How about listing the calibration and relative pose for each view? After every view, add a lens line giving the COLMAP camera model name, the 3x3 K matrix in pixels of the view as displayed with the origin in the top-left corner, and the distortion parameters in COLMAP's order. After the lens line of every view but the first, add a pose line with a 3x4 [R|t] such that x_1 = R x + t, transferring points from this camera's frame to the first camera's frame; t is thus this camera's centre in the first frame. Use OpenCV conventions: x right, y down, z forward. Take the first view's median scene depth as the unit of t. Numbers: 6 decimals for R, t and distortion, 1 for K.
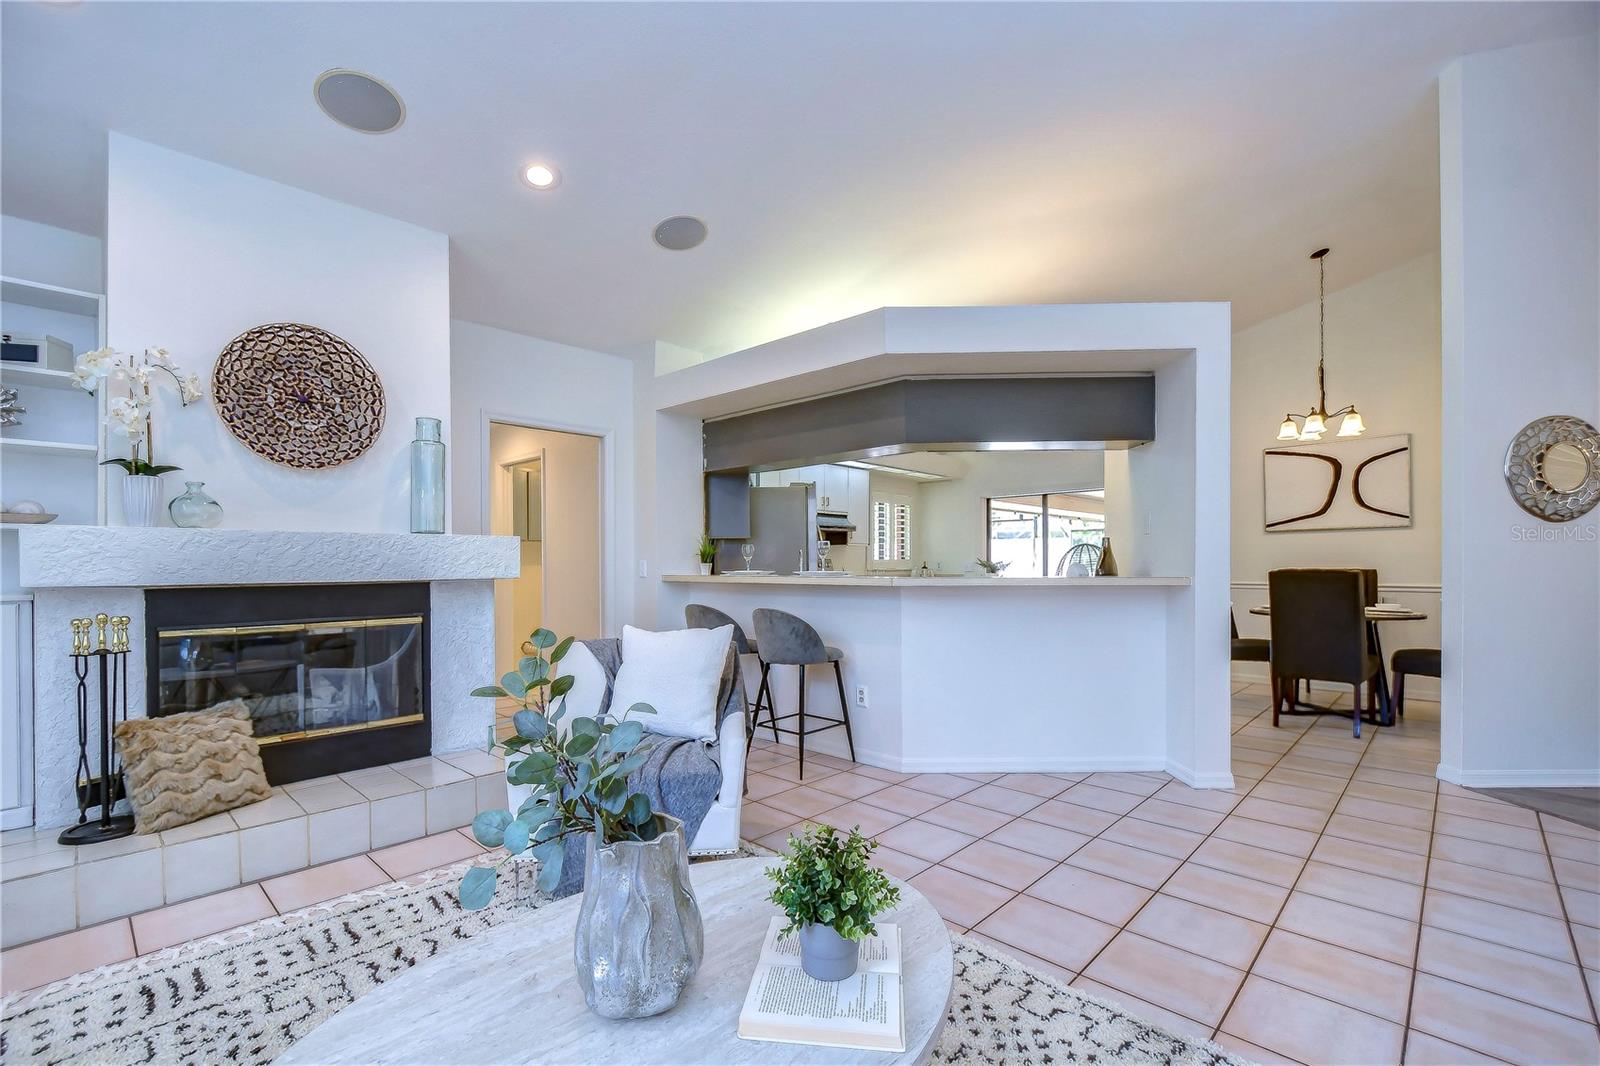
lens RADIAL K [[699.2, 0, 803.5], [0, 699.2, 563.7], [0, 0, 1]] dist [0.017322, -0.011396]
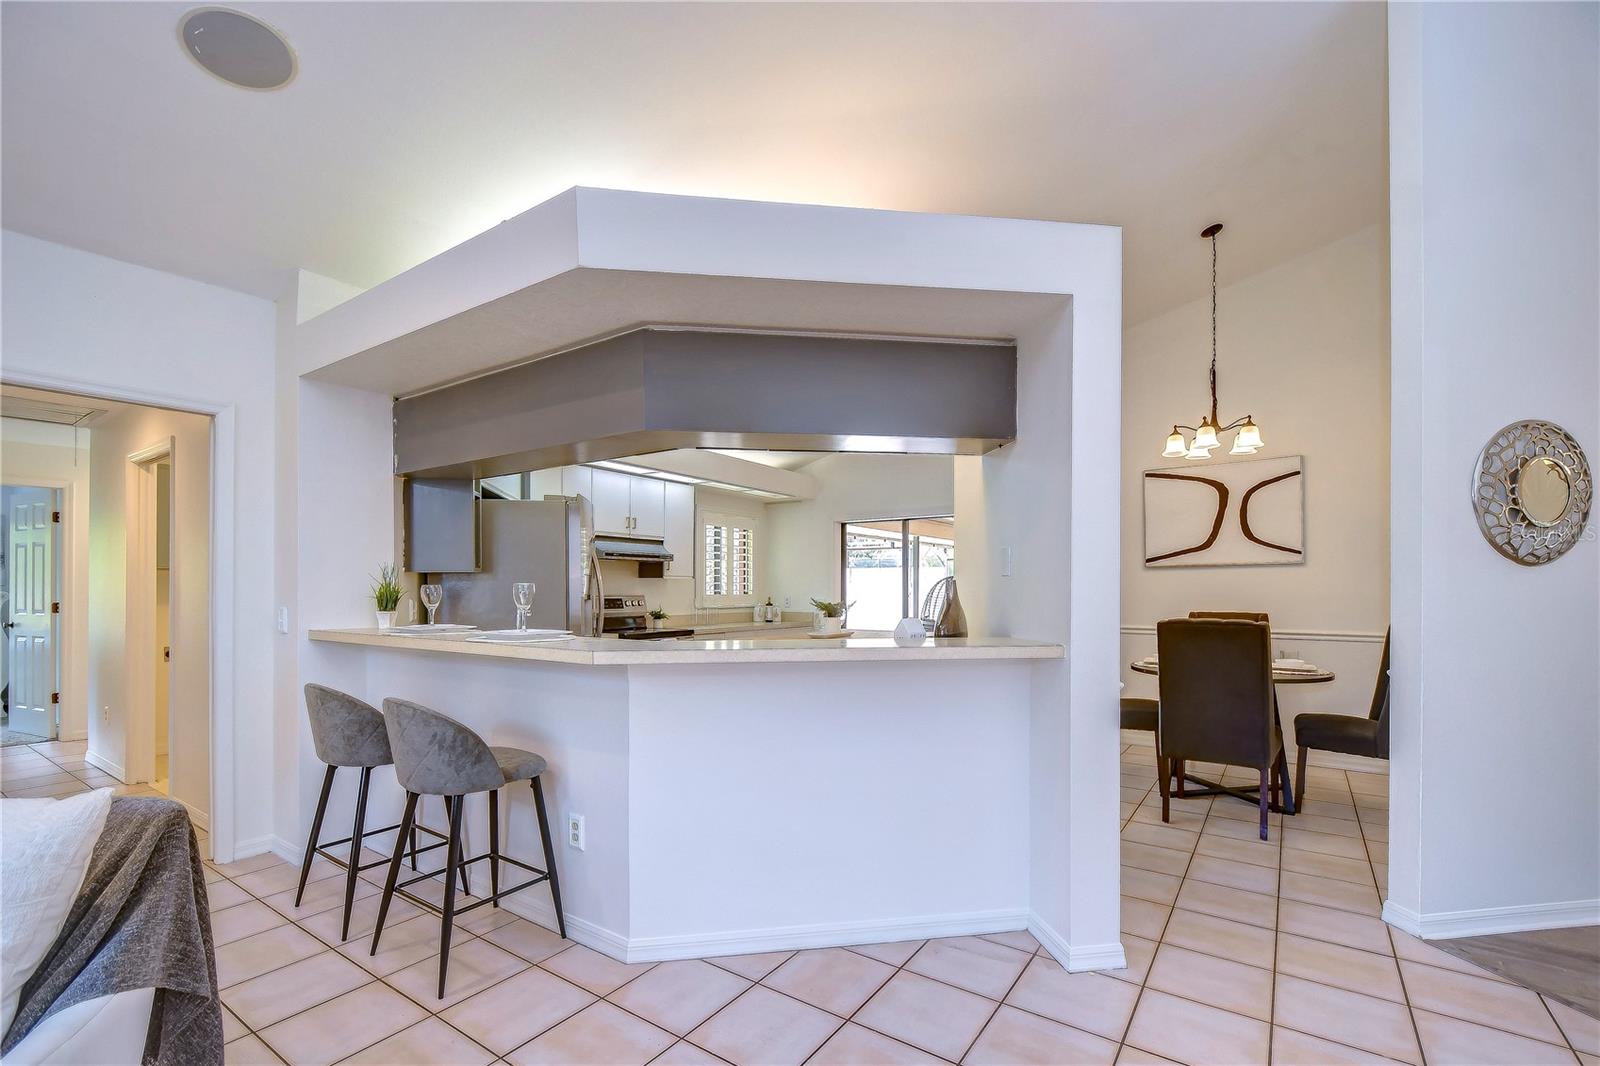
lens RADIAL K [[709.9, 0, 803.1], [0, 709.9, 587.1], [0, 0, 1]] dist [0.000627, -0.000308]
pose [[0.988566, 0.003349, 0.150752, 0.151245], [-0.003018, 0.999993, -0.002426, -0.023436], [-0.150759, 0.001943, 0.988569, 0.274826]]
